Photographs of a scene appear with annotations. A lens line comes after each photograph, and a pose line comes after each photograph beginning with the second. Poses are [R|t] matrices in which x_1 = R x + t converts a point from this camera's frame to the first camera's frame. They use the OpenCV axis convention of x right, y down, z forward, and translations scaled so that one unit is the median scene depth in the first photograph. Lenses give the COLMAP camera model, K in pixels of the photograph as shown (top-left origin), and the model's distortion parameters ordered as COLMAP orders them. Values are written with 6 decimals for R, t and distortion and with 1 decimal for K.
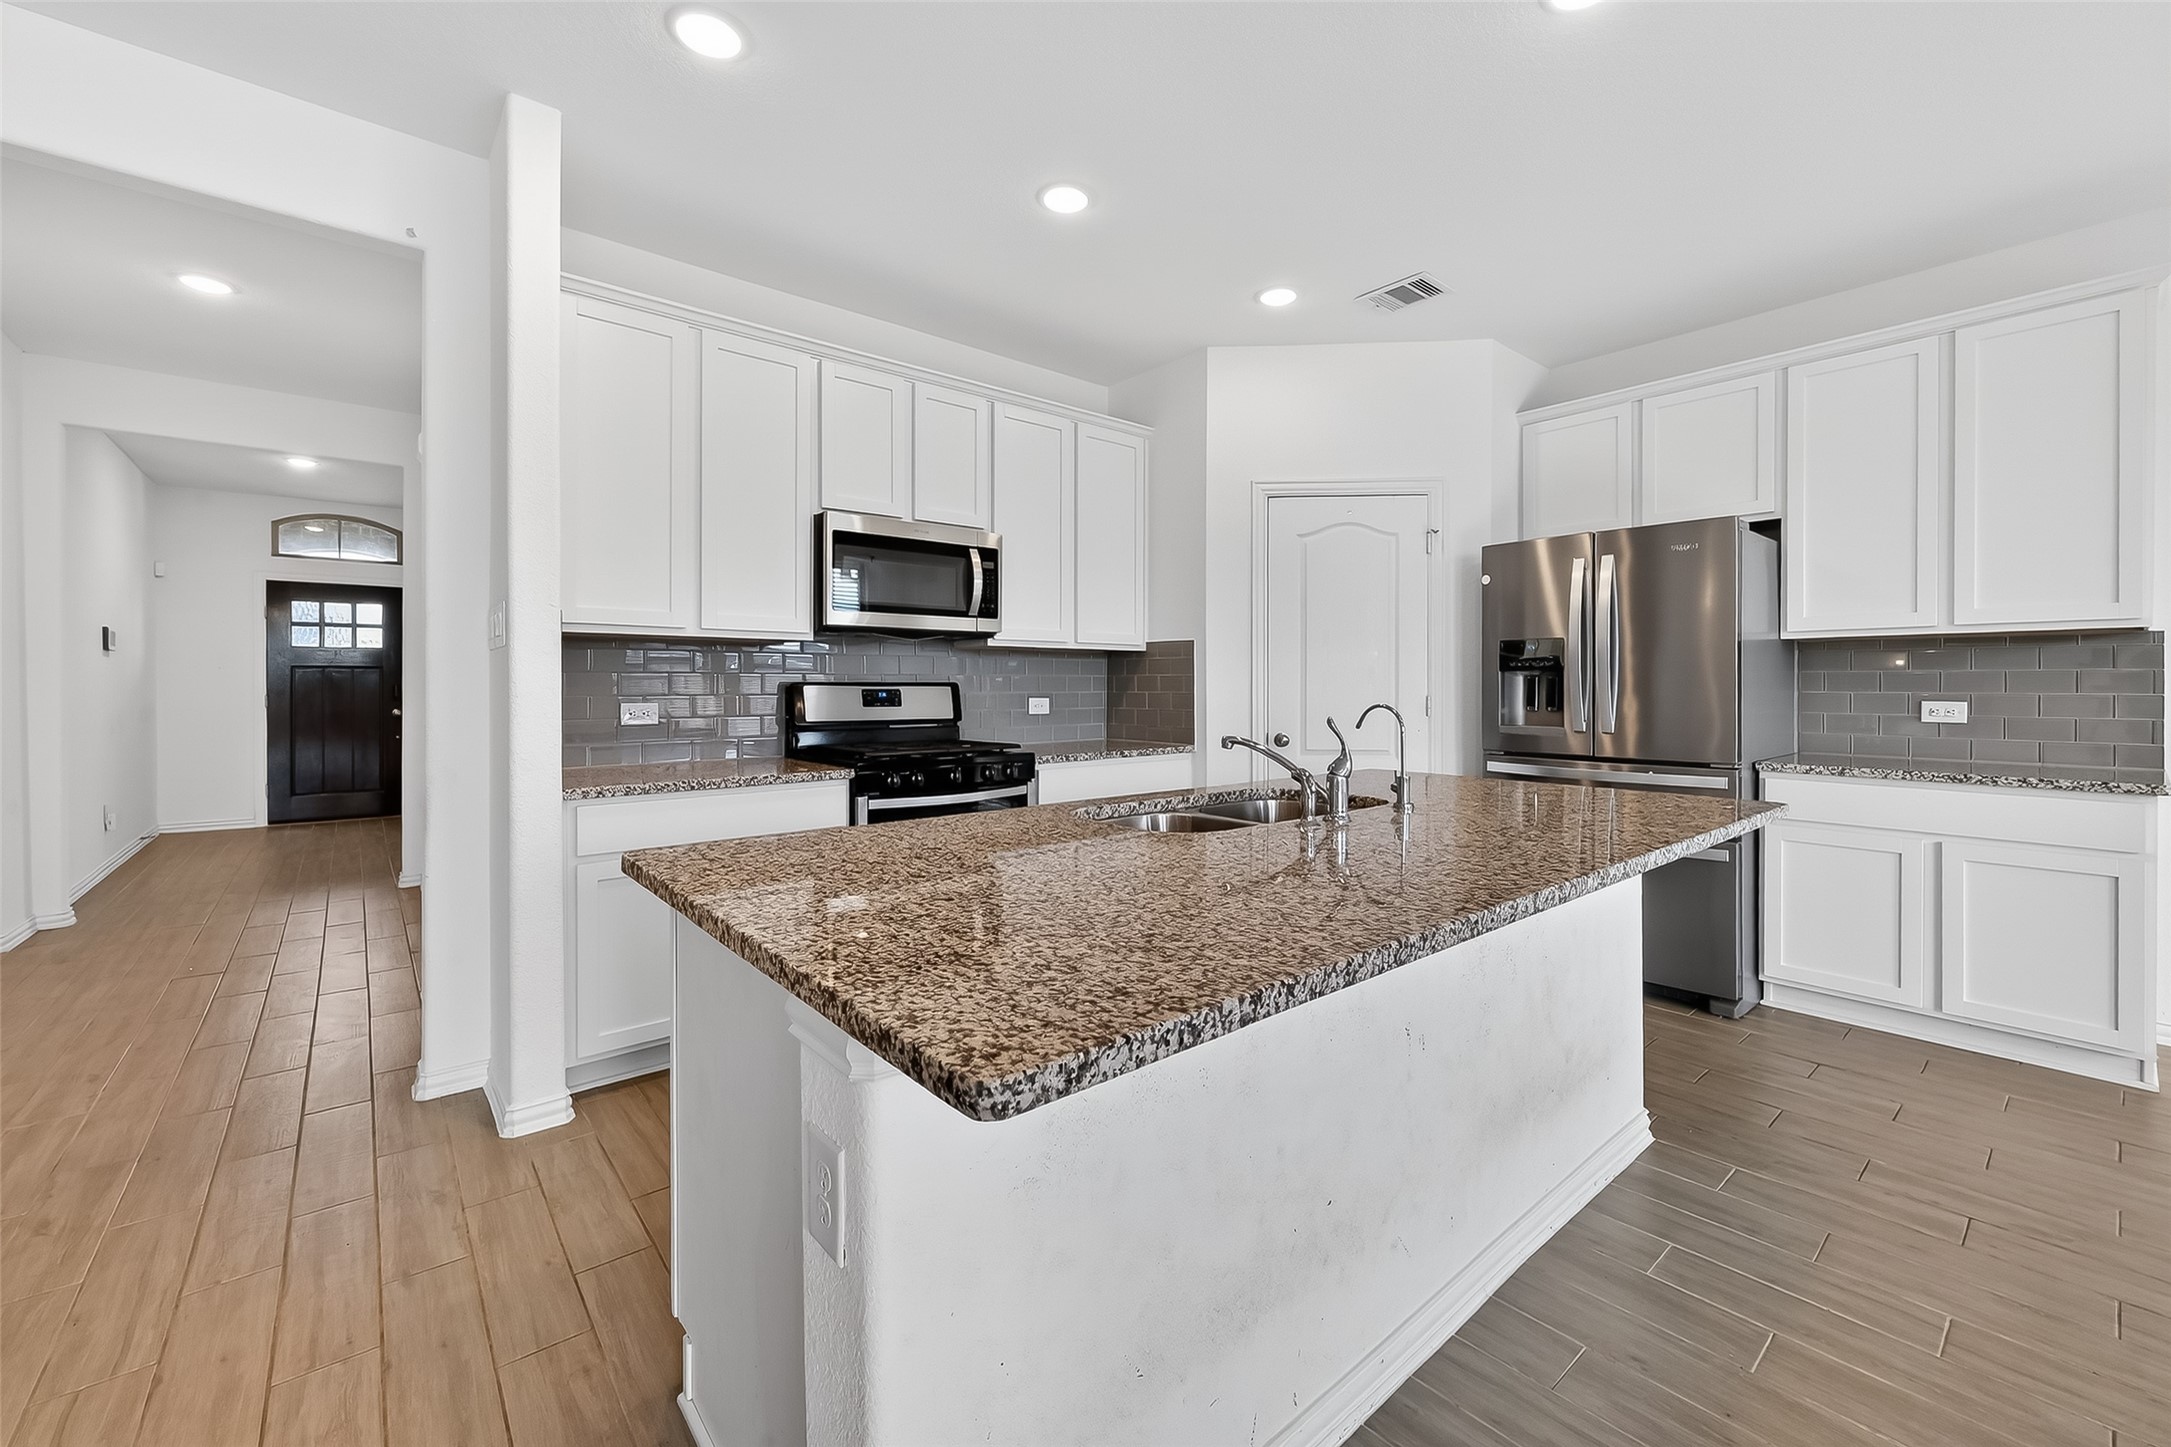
lens RADIAL K [[866.3, 0, 1090.1], [0, 866.3, 681.1], [0, 0, 1]] dist [-0.000953, -0.000052]
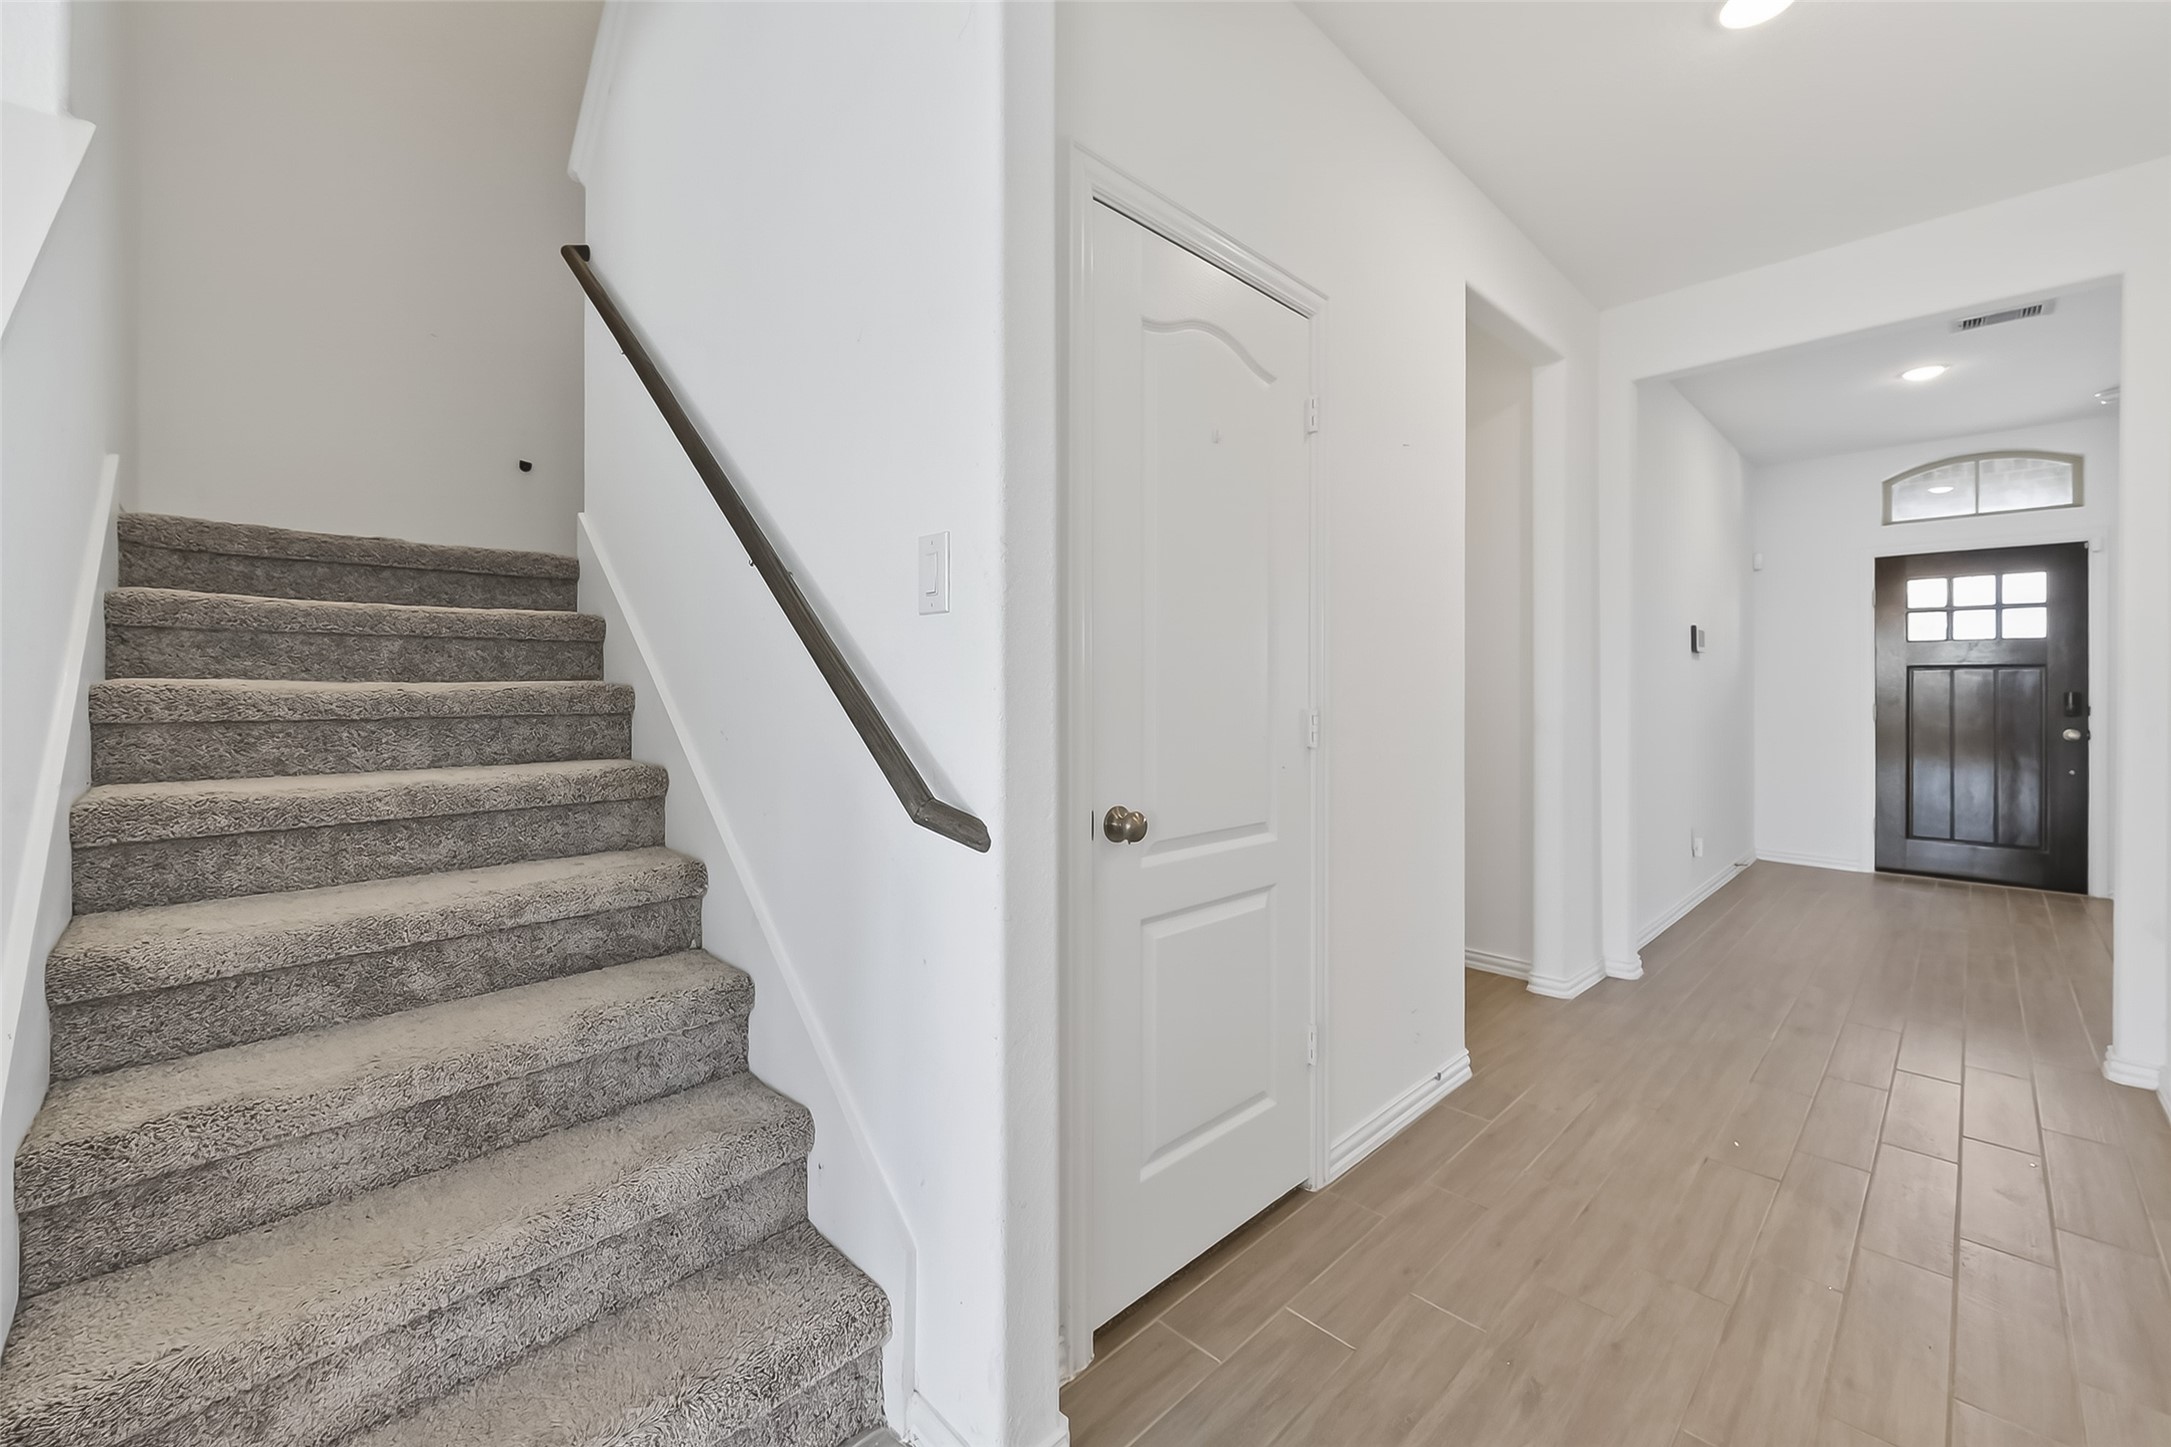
lens RADIAL K [[878.8, 0, 1093.1], [0, 878.8, 696.3], [0, 0, 1]] dist [0.002559, 0.000574]
pose [[0.076811, 0.006630, -0.997024, -0.238962], [0.001832, 0.999975, 0.006790, 0.001779], [0.997044, -0.002348, 0.076797, 0.263691]]
